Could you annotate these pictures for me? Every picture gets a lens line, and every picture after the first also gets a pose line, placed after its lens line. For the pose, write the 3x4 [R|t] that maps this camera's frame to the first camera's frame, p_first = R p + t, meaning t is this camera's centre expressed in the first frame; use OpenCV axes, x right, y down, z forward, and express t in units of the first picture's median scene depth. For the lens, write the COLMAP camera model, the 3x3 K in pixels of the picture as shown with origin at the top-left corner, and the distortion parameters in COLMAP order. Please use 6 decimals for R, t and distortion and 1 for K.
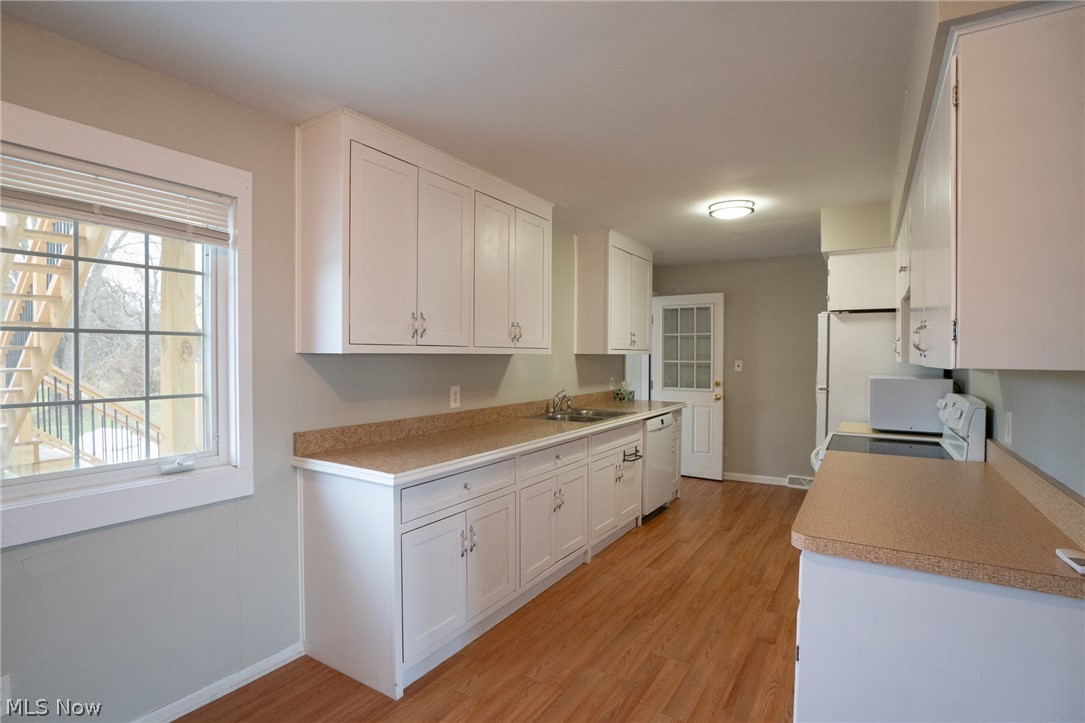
lens RADIAL K [[535.7, 0, 542.5], [0, 535.7, 361.5], [0, 0, 1]] dist [-0.032828, 0.015554]
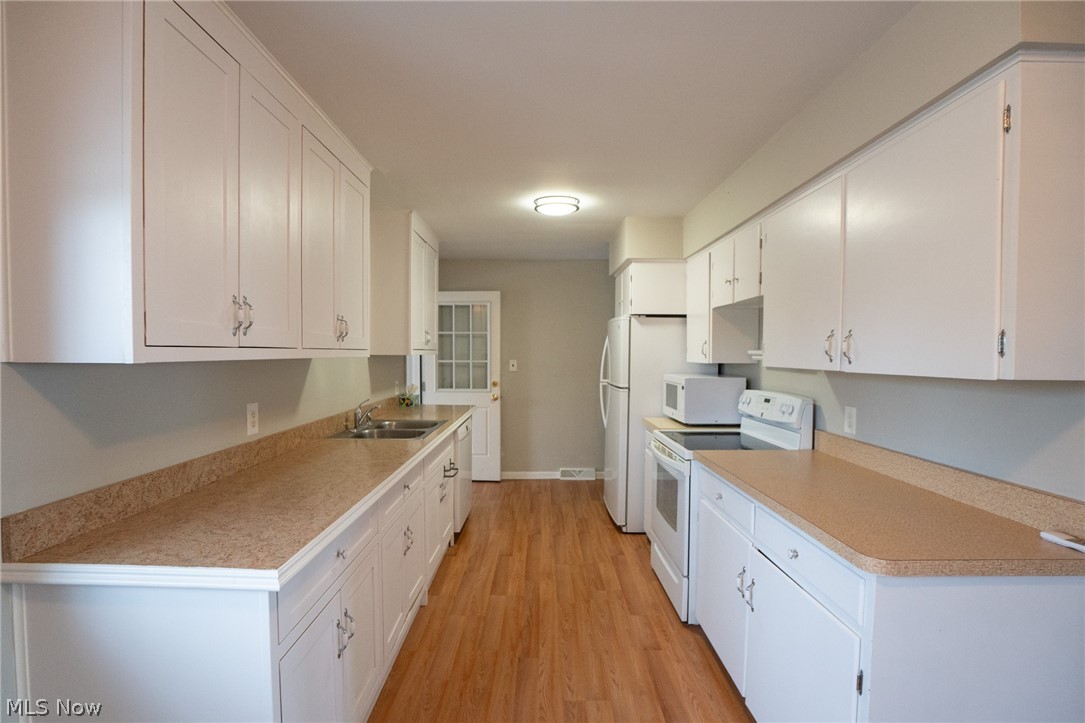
lens RADIAL K [[530.8, 0, 538.8], [0, 530.8, 369.8], [0, 0, 1]] dist [-0.042071, 0.014492]
pose [[0.852269, -0.017218, 0.522821, -0.177888], [0.005188, 0.999687, 0.024466, -0.011538], [-0.523079, -0.018139, 0.852091, 0.193799]]
